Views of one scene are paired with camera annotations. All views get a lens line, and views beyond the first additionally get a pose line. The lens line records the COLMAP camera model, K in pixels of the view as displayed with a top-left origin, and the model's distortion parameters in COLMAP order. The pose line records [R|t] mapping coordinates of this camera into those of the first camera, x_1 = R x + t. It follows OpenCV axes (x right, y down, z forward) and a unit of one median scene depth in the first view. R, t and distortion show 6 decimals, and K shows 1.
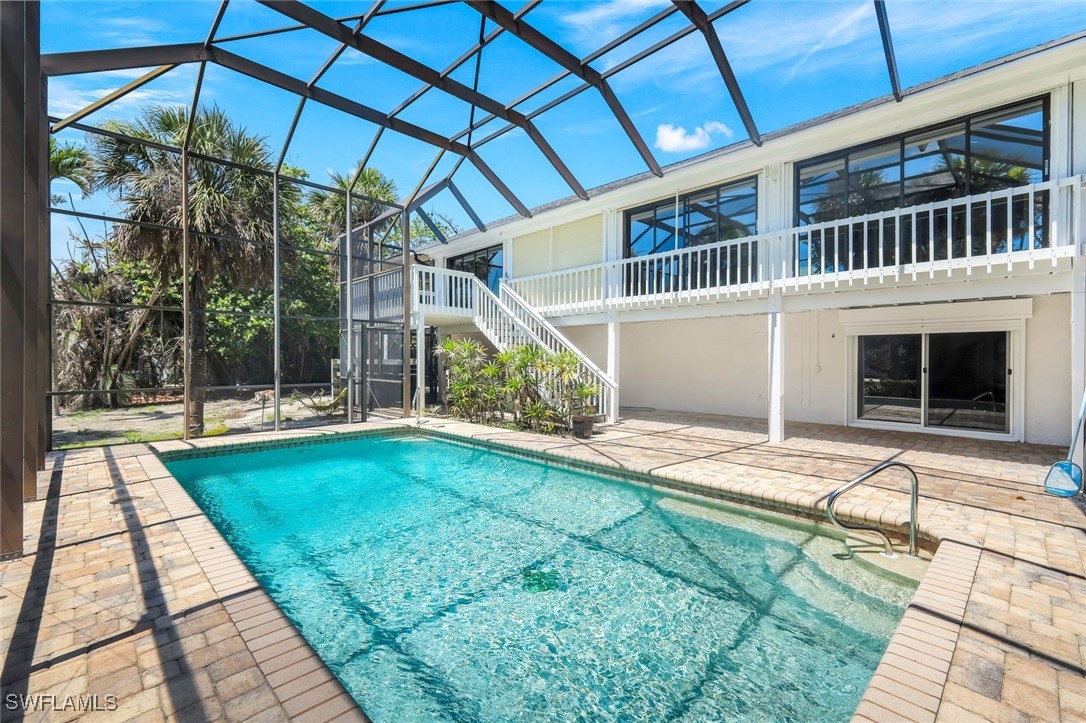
lens RADIAL K [[476.3, 0, 547.2], [0, 476.3, 361.5], [0, 0, 1]] dist [0.002975, 0.000456]
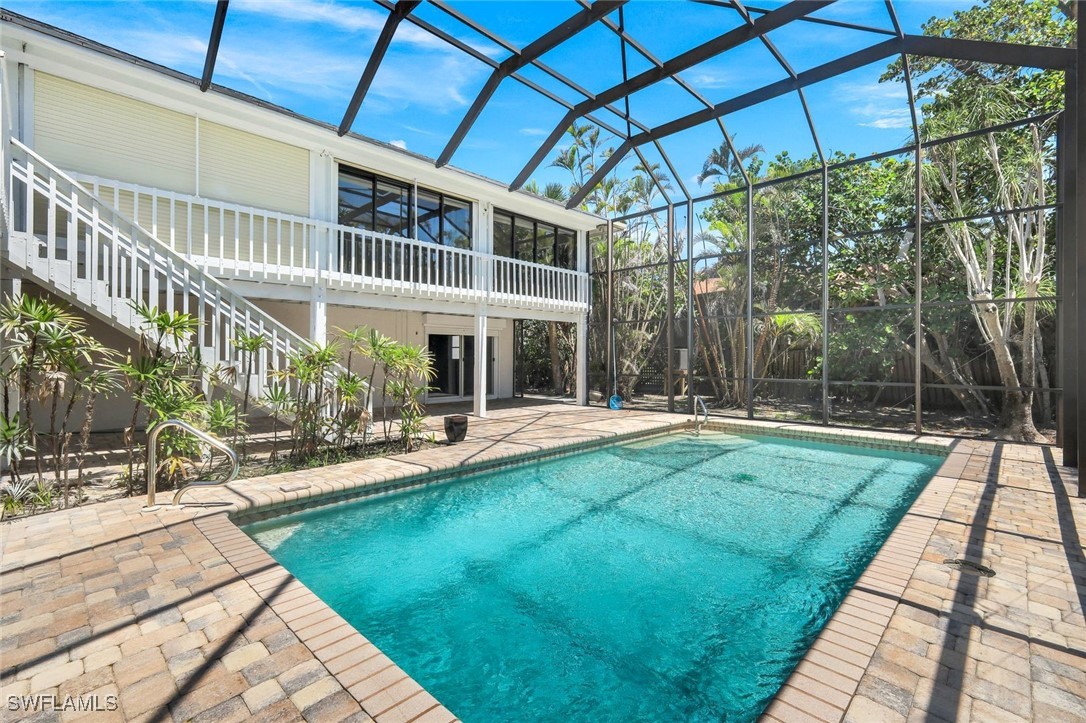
lens RADIAL K [[476.3, 0, 547.2], [0, 476.3, 361.5], [0, 0, 1]] dist [0.002975, 0.000456]
pose [[-0.017593, -0.017005, 0.999701, -0.777602], [-0.000925, 0.999855, 0.016991, -0.002023], [-0.999845, -0.000626, -0.017606, 0.813180]]
